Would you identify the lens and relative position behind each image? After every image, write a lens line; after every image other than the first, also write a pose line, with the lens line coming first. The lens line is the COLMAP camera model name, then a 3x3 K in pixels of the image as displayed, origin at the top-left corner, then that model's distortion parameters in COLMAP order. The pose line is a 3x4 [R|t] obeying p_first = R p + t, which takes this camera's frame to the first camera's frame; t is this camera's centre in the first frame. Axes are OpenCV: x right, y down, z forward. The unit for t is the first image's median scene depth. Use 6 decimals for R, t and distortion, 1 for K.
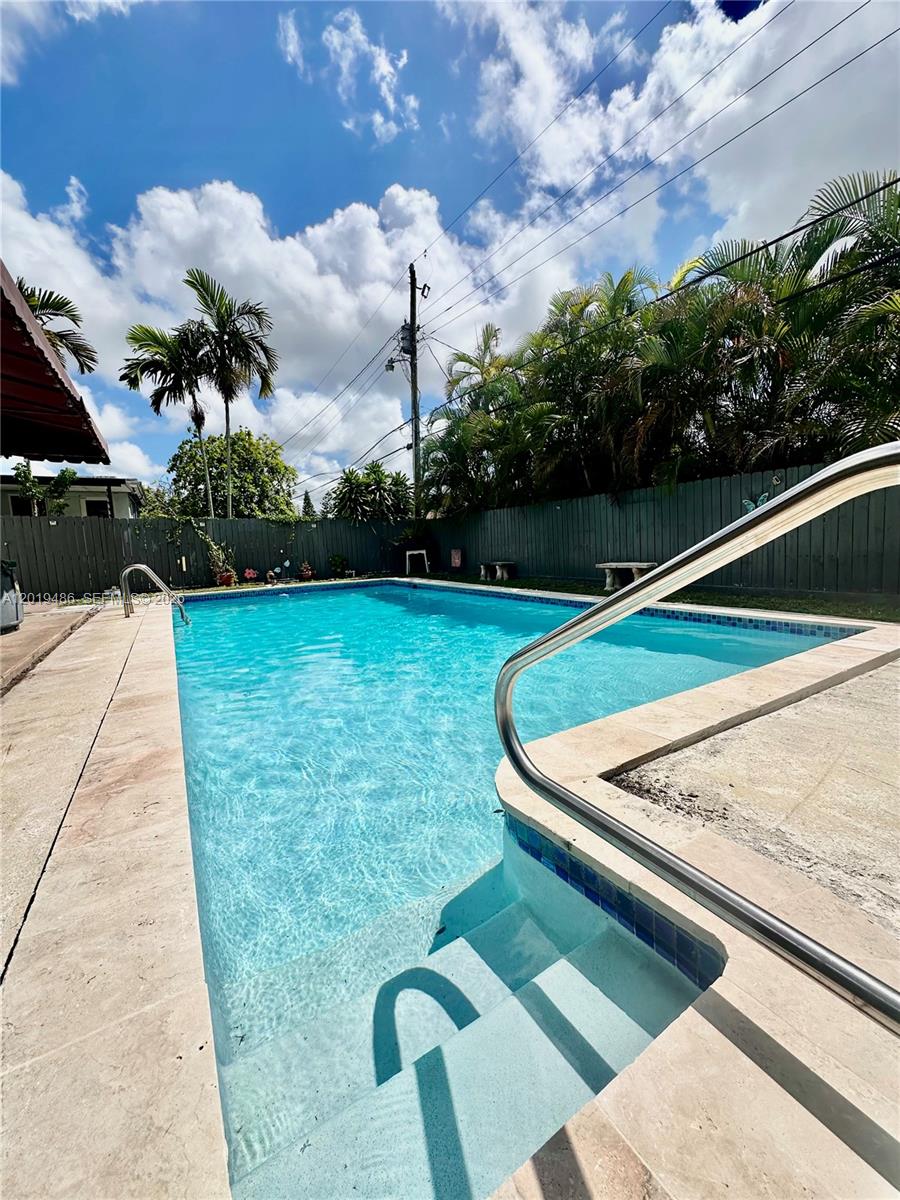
lens RADIAL K [[479.6, 0, 449.0], [0, 479.6, 598.8], [0, 0, 1]] dist [-0.006960, 0.001667]
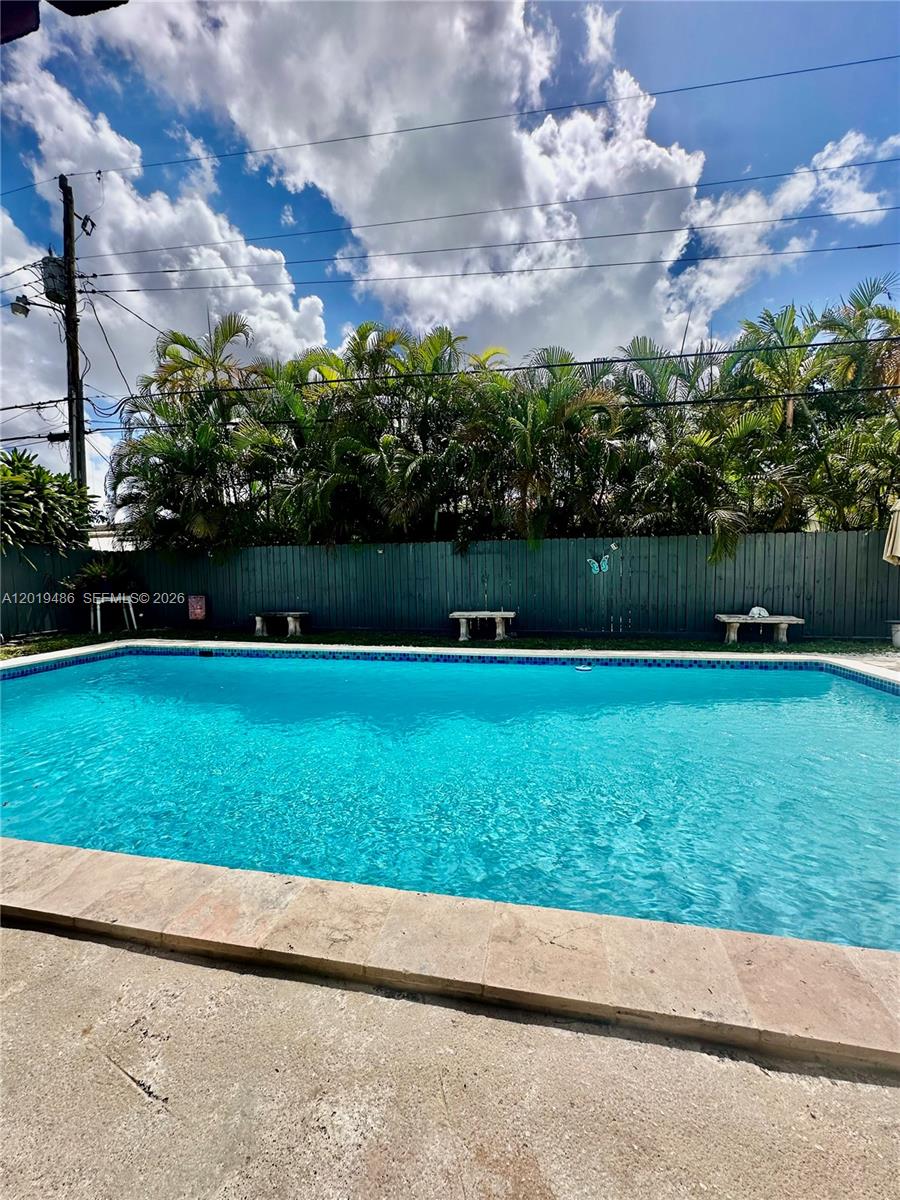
lens RADIAL K [[479.6, 0, 448.5], [0, 479.6, 601.1], [0, 0, 1]] dist [-0.006960, 0.001667]
pose [[0.674881, -0.012334, 0.737823, -0.273913], [0.067820, 0.996665, -0.045374, -0.037355], [-0.734803, 0.080661, 0.673467, 0.241018]]
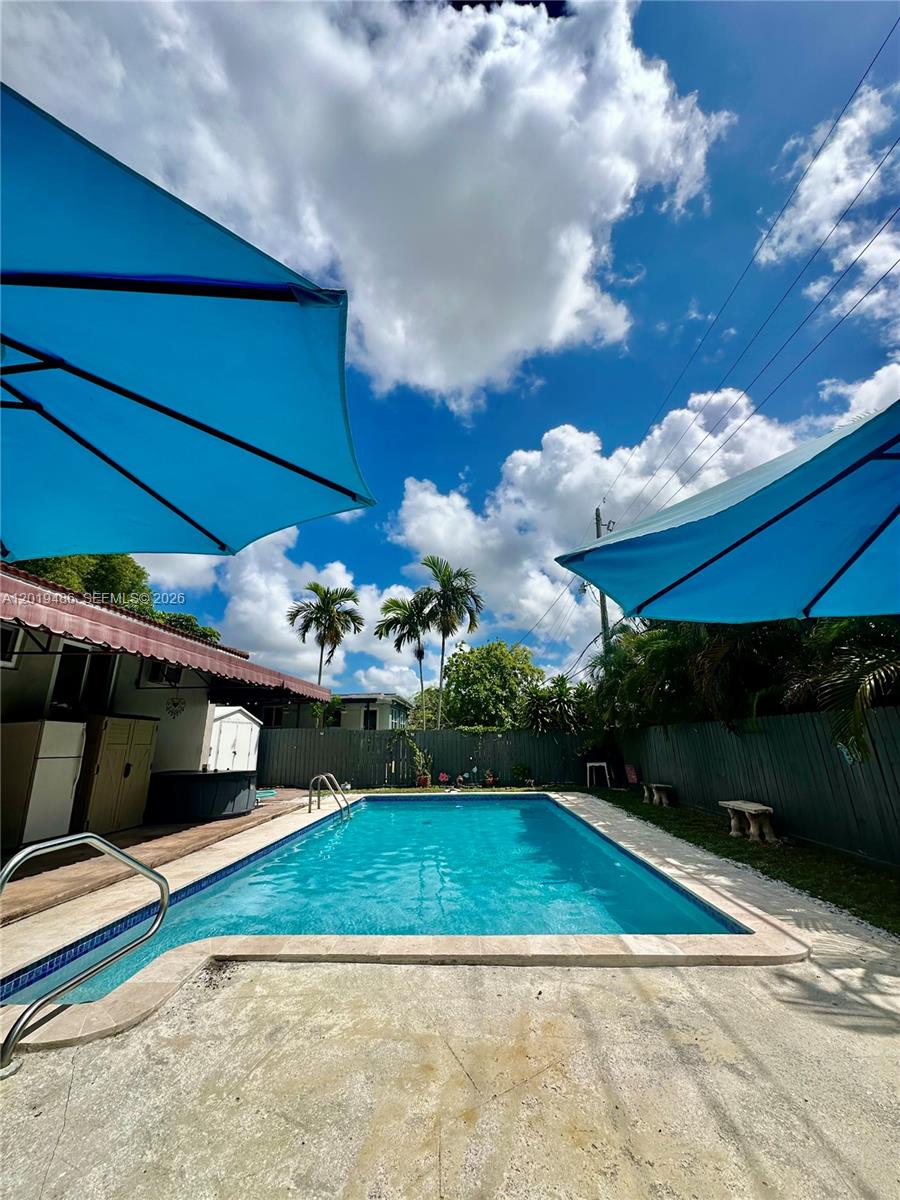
lens RADIAL K [[479.6, 0, 448.6], [0, 479.6, 599.6], [0, 0, 1]] dist [-0.006960, 0.001667]
pose [[0.837683, -0.125158, -0.531623, 0.276518], [-0.083339, 0.932698, -0.350898, -0.046114], [0.539762, 0.338246, 0.770874, -0.058725]]
